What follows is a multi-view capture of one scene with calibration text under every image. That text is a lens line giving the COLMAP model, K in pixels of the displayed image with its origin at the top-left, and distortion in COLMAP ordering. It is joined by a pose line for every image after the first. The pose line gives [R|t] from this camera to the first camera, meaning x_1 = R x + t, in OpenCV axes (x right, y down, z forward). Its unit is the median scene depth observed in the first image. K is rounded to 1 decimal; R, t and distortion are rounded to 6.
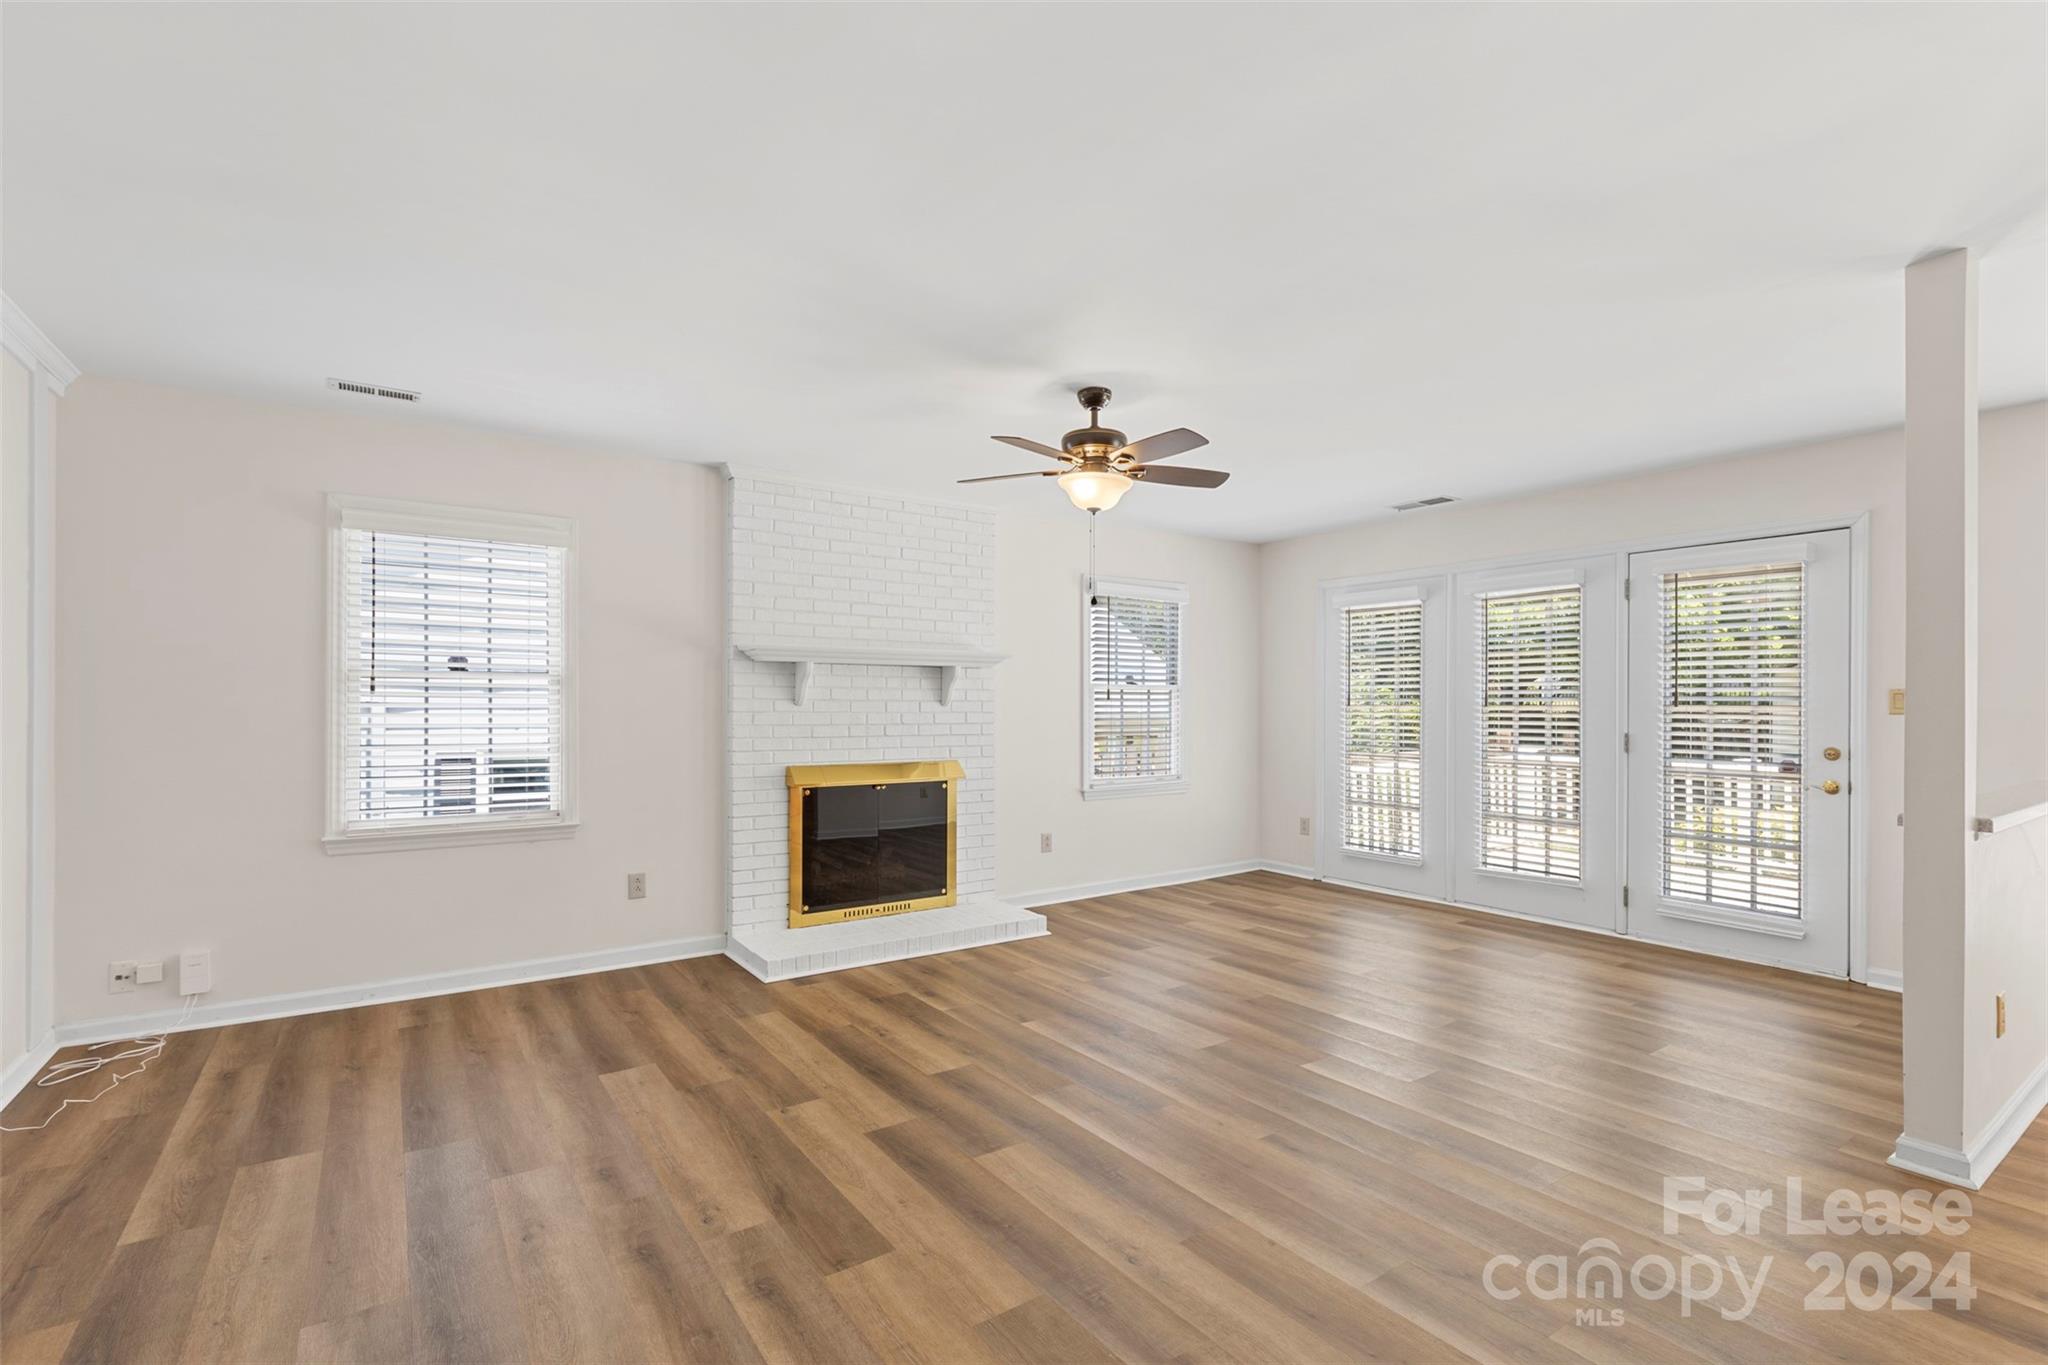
lens RADIAL K [[920.8, 0, 1028.1], [0, 920.8, 694.2], [0, 0, 1]] dist [0.001509, -0.000130]
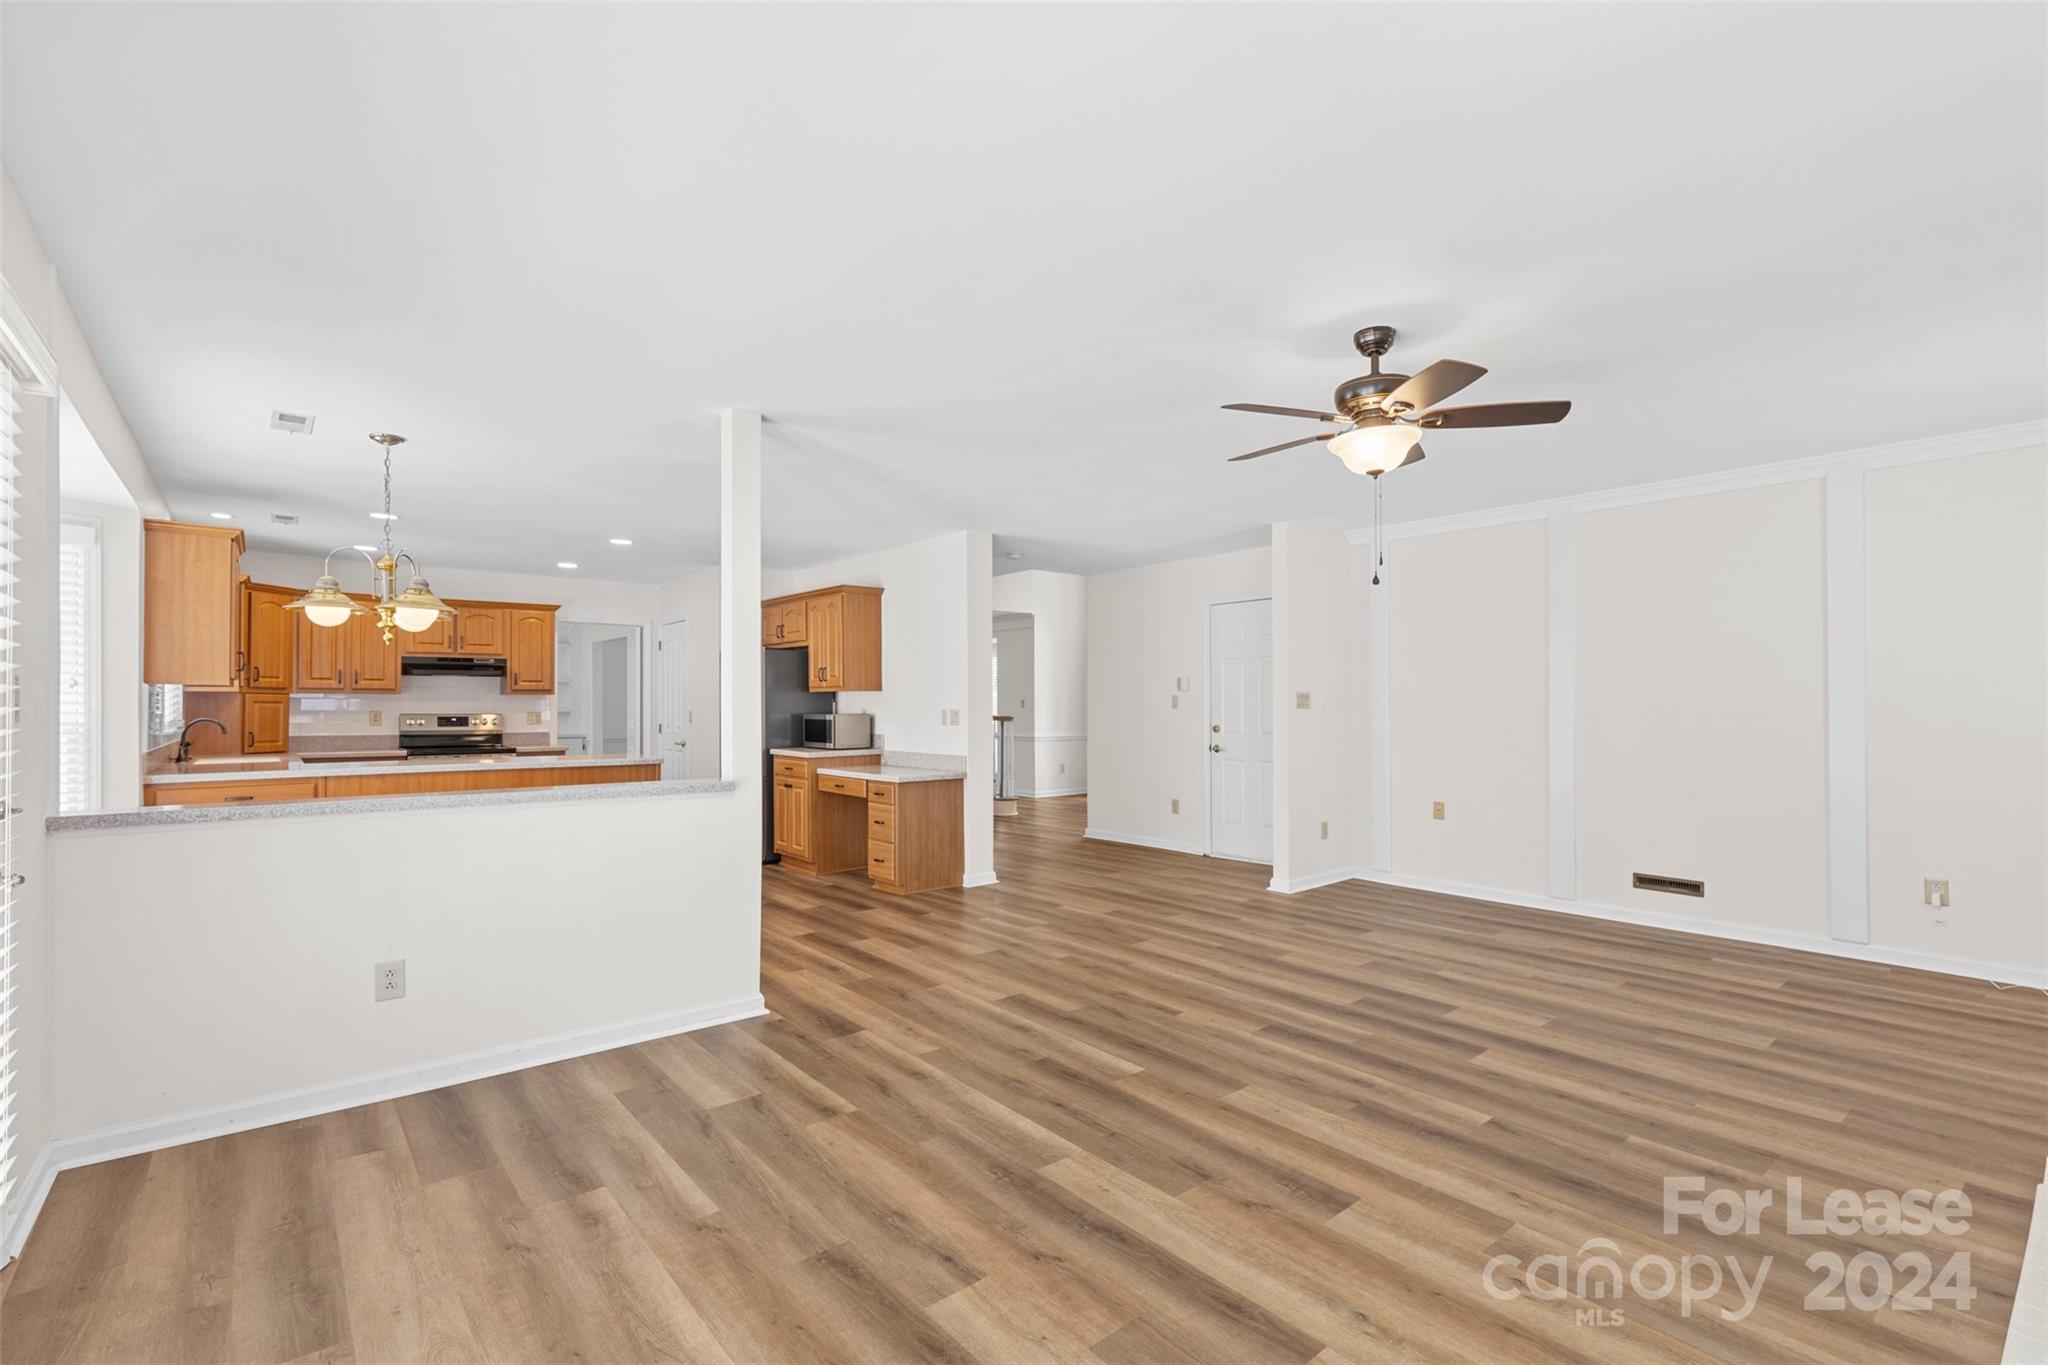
lens RADIAL K [[920.8, 0, 1028.1], [0, 920.8, 694.2], [0, 0, 1]] dist [0.001509, -0.000130]
pose [[-0.995851, -0.004925, -0.090865, 0.518206], [-0.003089, 0.999788, -0.020335, 0.027319], [0.090946, -0.019970, -0.995656, 2.004852]]
